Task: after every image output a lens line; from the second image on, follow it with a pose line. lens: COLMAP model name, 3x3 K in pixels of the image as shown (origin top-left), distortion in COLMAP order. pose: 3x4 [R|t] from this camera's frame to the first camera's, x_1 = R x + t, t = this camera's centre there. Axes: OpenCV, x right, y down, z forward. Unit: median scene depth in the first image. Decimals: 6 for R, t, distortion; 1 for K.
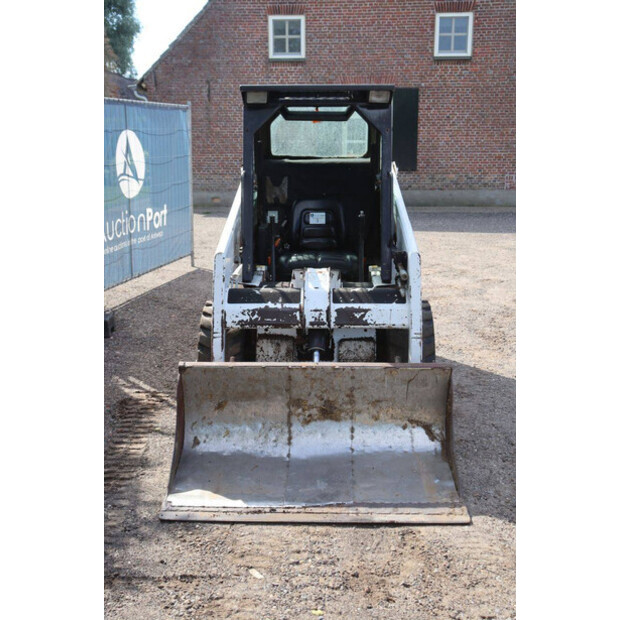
lens RADIAL K [[759.8, 0, 310.0], [0, 759.8, 310.0], [0, 0, 1]] dist [0.020142, 0.058862]
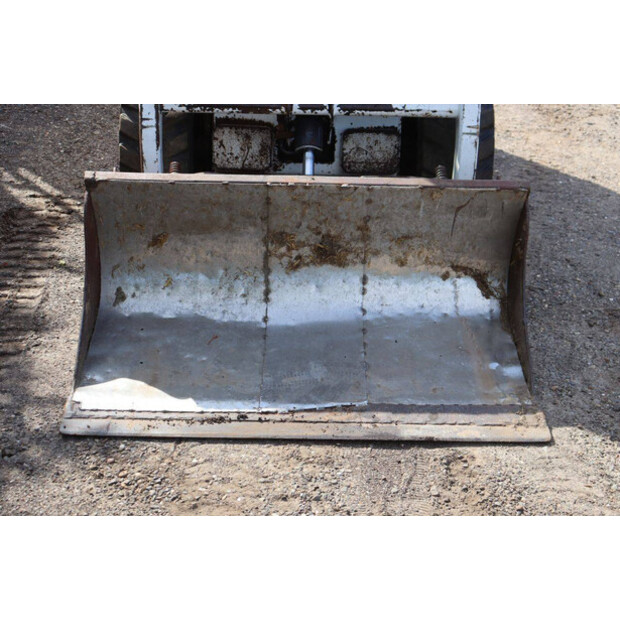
lens RADIAL K [[912.7, 0, 315.1], [0, 912.7, 298.2], [0, 0, 1]] dist [0.093435, 0.070993]
pose [[0.999015, 0.009488, 0.043340, -0.019236], [-0.020750, 0.963358, 0.267415, -0.033473], [-0.039215, -0.268051, 0.962606, 0.250494]]
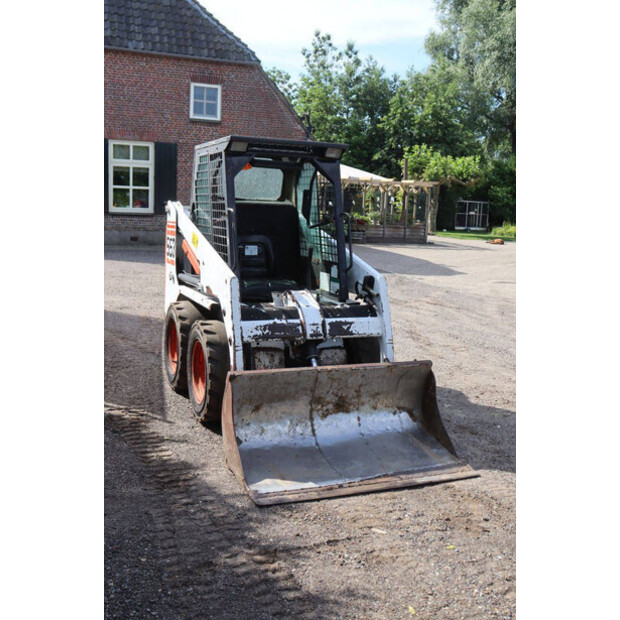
lens RADIAL K [[670.8, 0, 310.0], [0, 670.8, 310.0], [0, 0, 1]] dist [-0.022403, -0.006587]
pose [[0.913059, -0.021995, 0.407234, -0.455113], [0.039356, 0.998636, -0.034302, 0.014793], [-0.405924, 0.047347, 0.912679, 0.026561]]
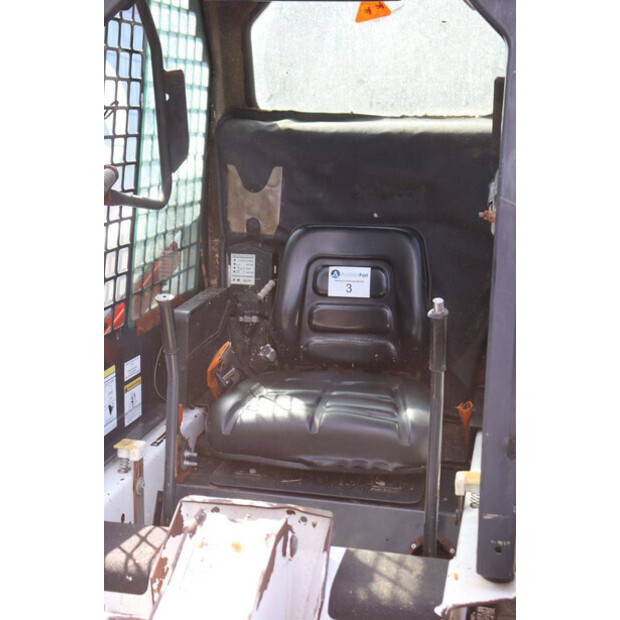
lens RADIAL K [[912.7, 0, 315.1], [0, 912.7, 298.2], [0, 0, 1]] dist [0.093435, 0.070993]
pose [[0.979795, 0.048417, -0.194056, 0.110038], [-0.047398, 0.998827, 0.009891, -0.159287], [0.194307, -0.000493, 0.980941, 0.766809]]
